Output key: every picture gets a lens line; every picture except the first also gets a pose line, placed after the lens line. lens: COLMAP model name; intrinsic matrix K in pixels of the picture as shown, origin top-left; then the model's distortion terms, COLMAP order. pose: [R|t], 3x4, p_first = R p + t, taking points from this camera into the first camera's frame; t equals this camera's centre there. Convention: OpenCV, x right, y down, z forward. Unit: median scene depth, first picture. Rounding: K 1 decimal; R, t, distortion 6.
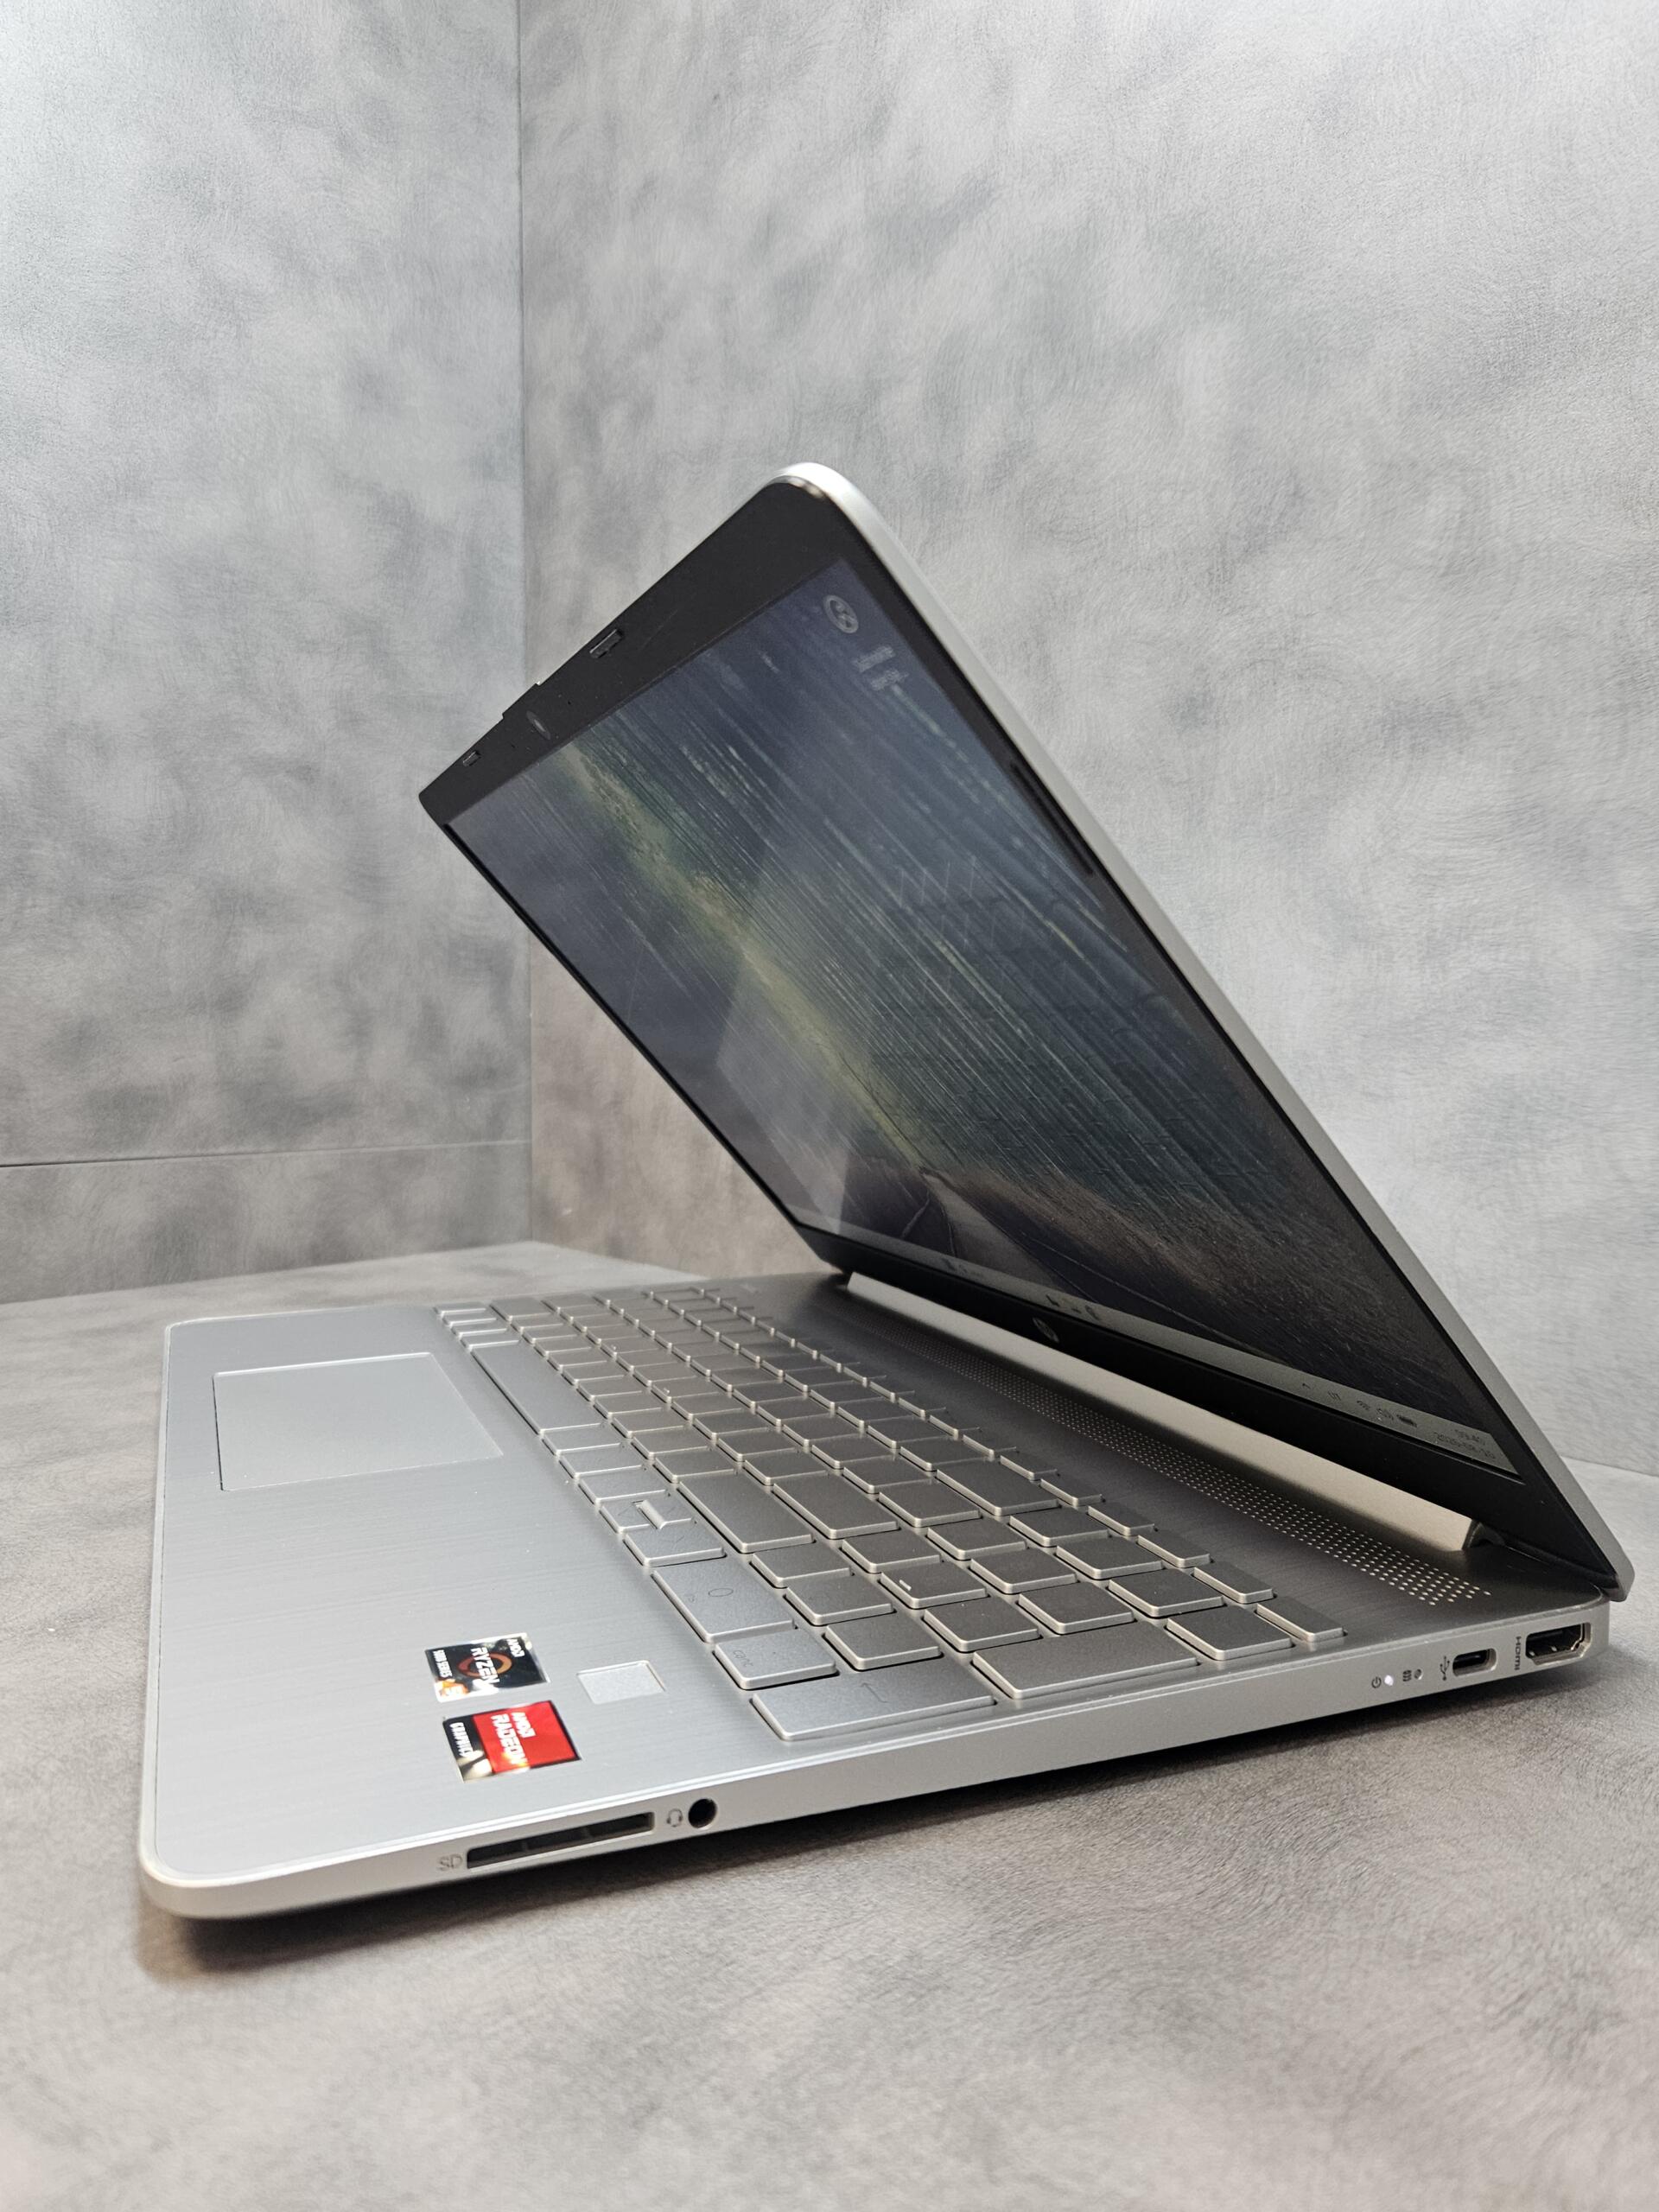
lens RADIAL K [[1506.5, 0, 811.7], [0, 1506.5, 1090.8], [0, 0, 1]] dist [0.028479, -0.038772]
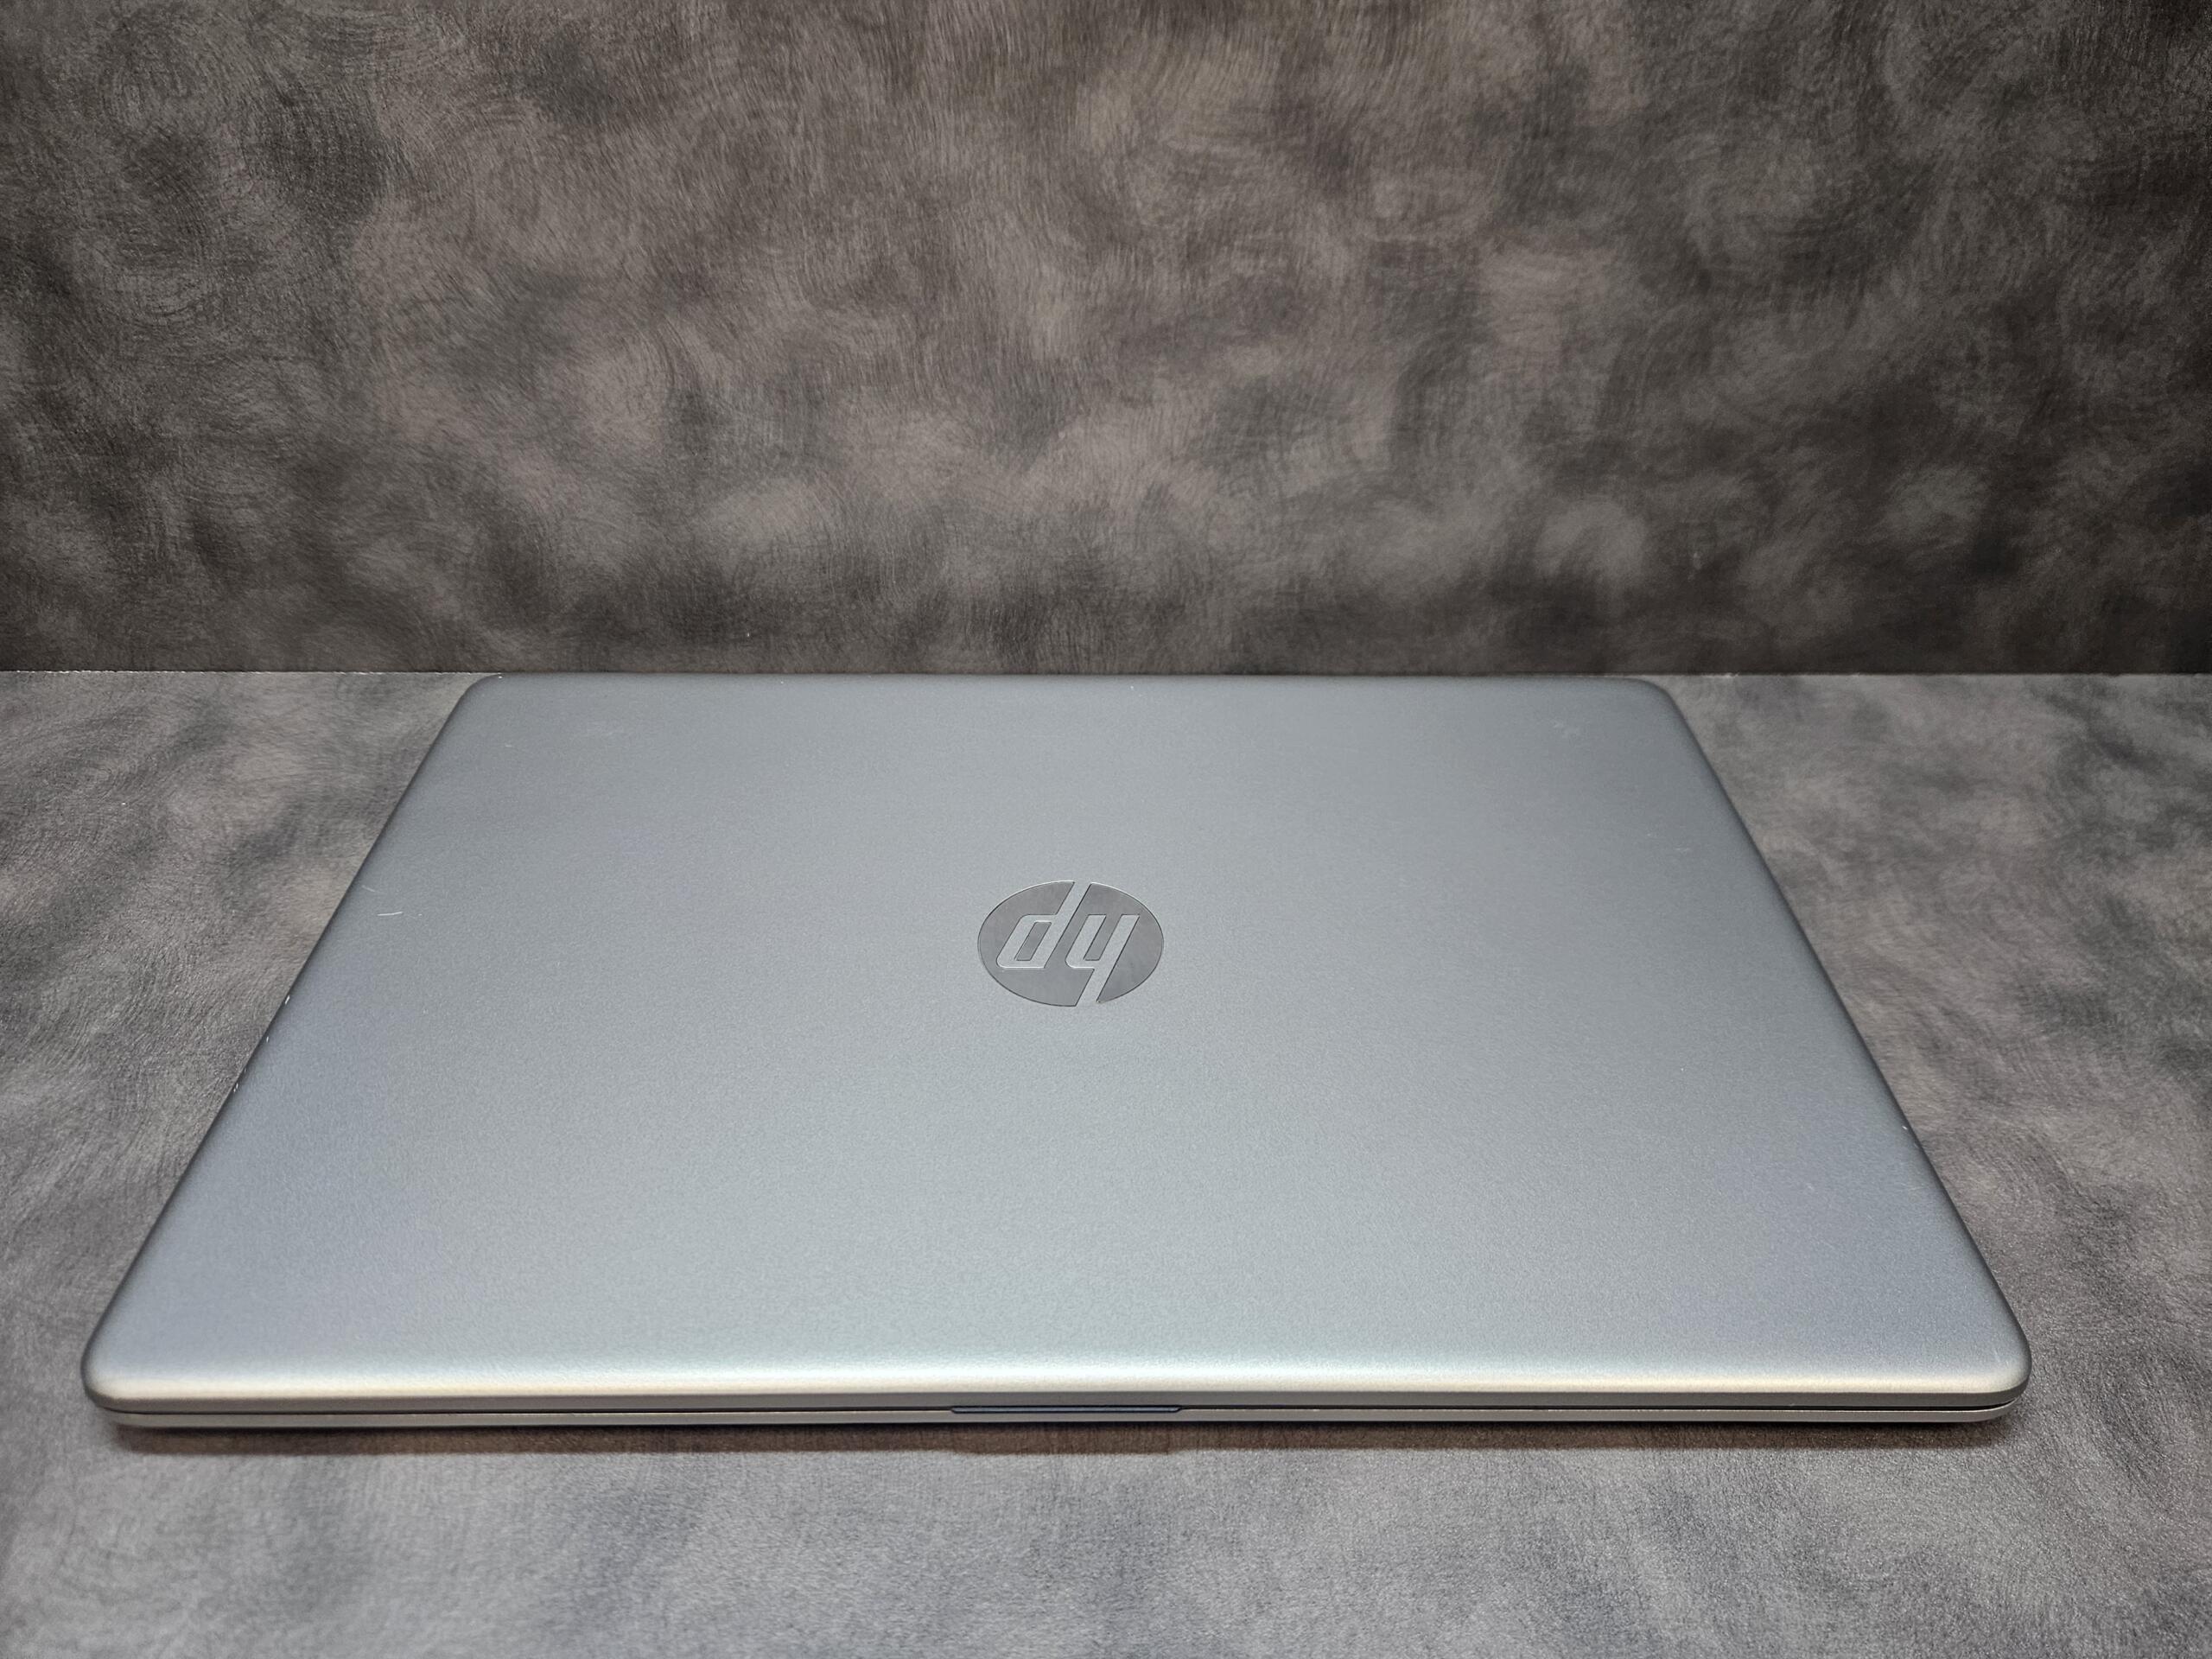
lens RADIAL K [[1506.5, 0, 1107.7], [0, 1506.5, 859.0], [0, 0, 1]] dist [0.028479, -0.038772]
pose [[0.679211, -0.456201, 0.574938, -0.368087], [0.036172, 0.803210, 0.594597, -0.358359], [-0.733051, -0.383061, 0.562051, 0.328505]]
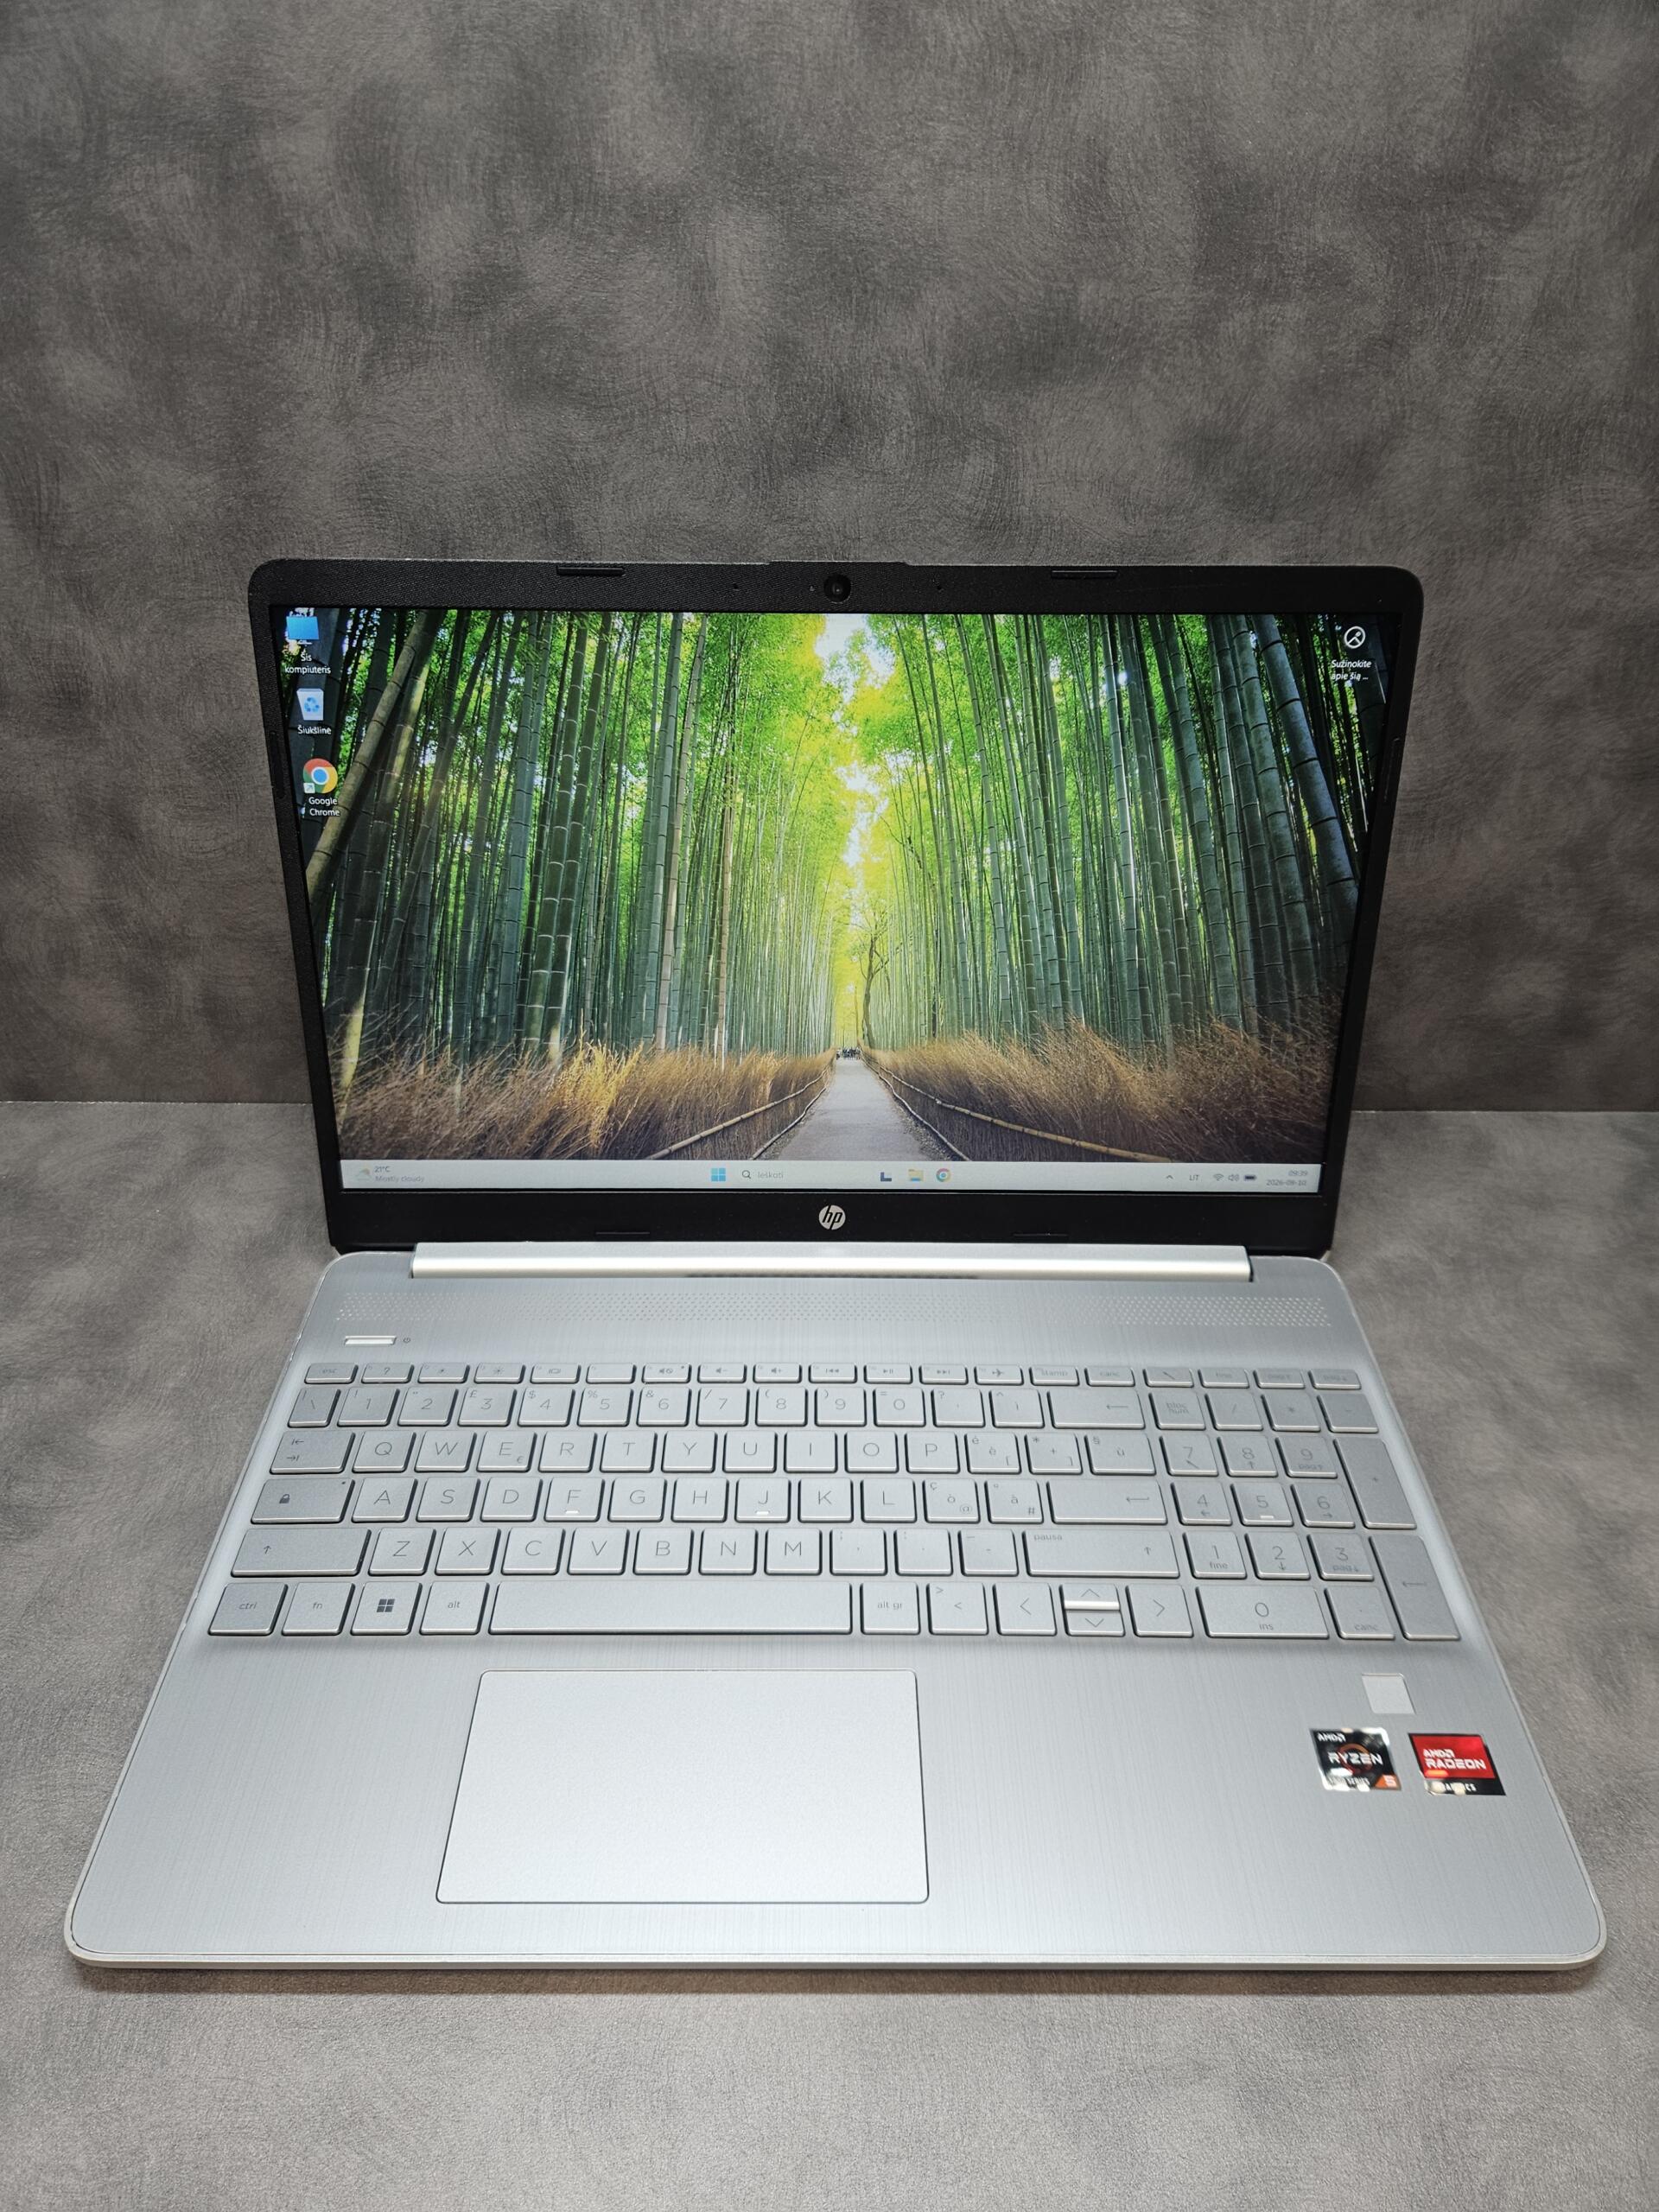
lens RADIAL K [[1506.5, 0, 821.0], [0, 1506.5, 1117.2], [0, 0, 1]] dist [0.028479, -0.038772]
pose [[0.691501, -0.424511, 0.584481, -0.560547], [0.040345, 0.830542, 0.555493, -0.606429], [-0.721248, -0.360543, 0.591447, 0.196022]]
